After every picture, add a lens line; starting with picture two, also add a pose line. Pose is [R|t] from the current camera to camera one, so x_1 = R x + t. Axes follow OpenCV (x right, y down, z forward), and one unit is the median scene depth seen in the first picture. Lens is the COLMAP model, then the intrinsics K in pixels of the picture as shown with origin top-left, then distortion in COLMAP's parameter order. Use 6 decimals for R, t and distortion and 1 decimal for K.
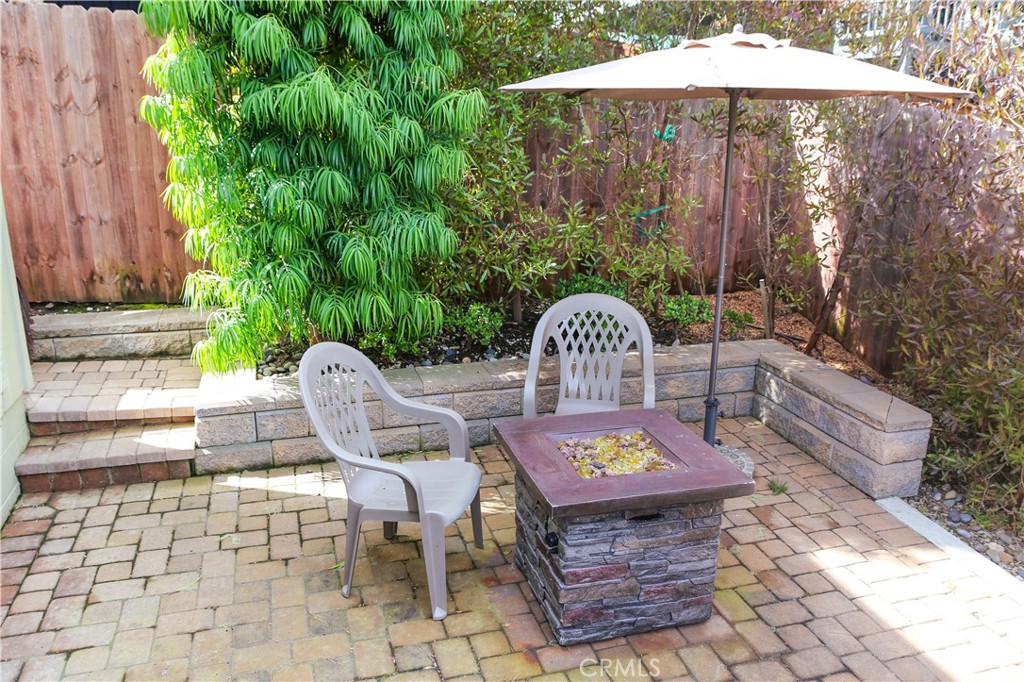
lens RADIAL K [[817.7, 0, 513.4], [0, 817.7, 345.1], [0, 0, 1]] dist [-0.091889, 0.080878]
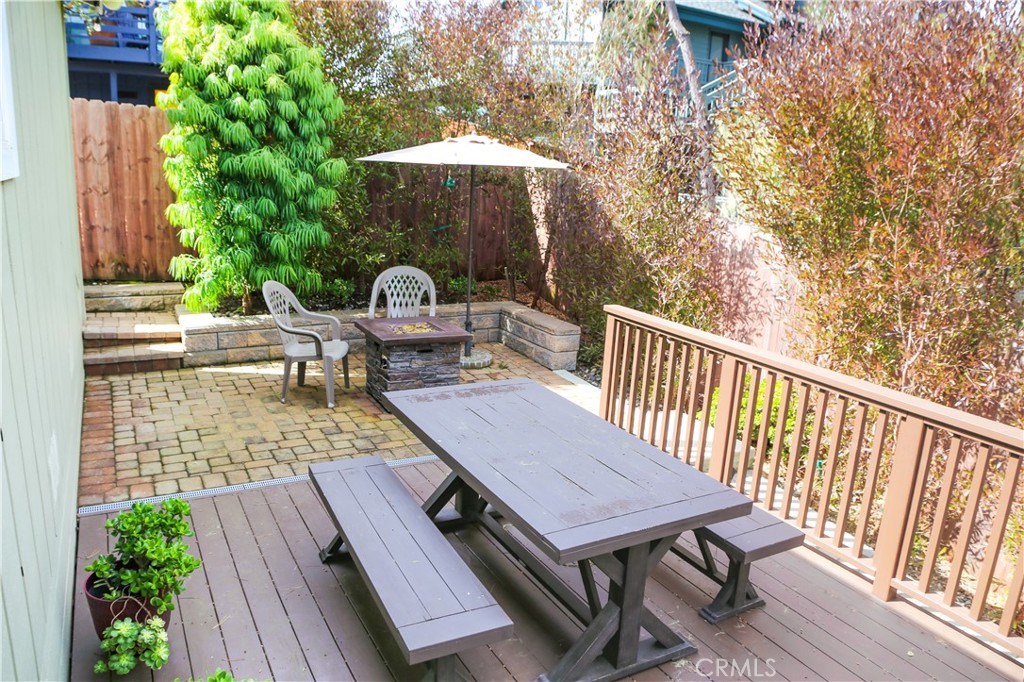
lens RADIAL K [[740.2, 0, 512.0], [0, 740.2, 341.0], [0, 0, 1]] dist [-0.126430, 0.089408]
pose [[0.976785, -0.015336, 0.213670, -0.027184], [0.024115, 0.998966, -0.038542, 0.183720], [-0.212858, 0.042800, 0.976145, -0.722086]]
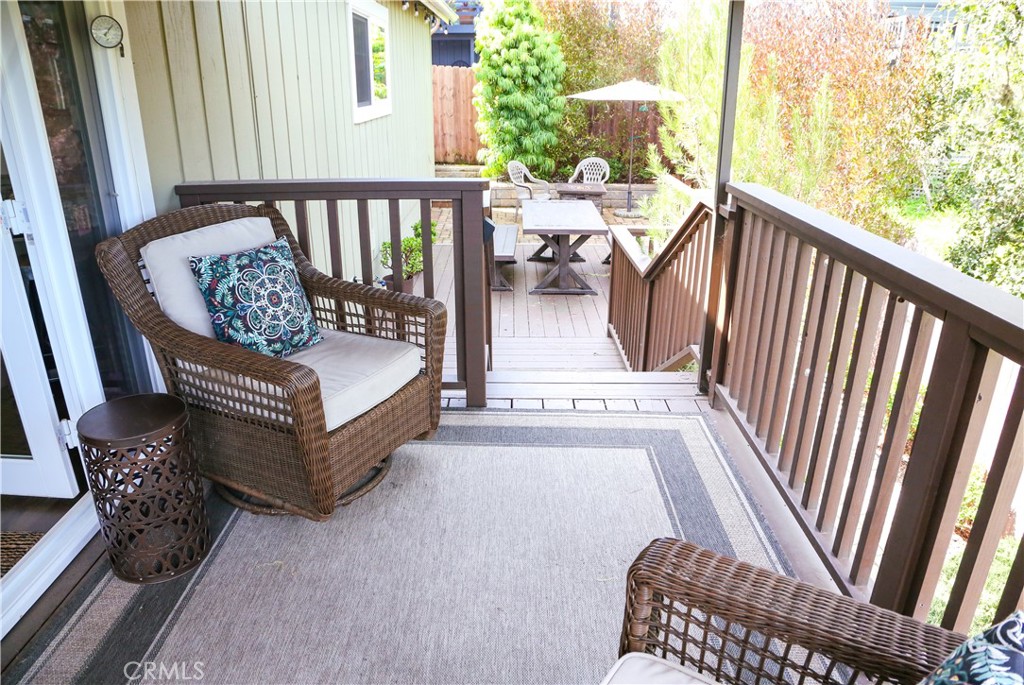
lens RADIAL K [[682.8, 0, 516.6], [0, 682.8, 339.3], [0, 0, 1]] dist [-0.131465, 0.070430]
pose [[0.962008, 0.094357, -0.256197, 0.567570], [-0.070978, 0.992549, 0.099035, 0.426837], [0.263633, -0.077088, 0.961538, -1.811008]]
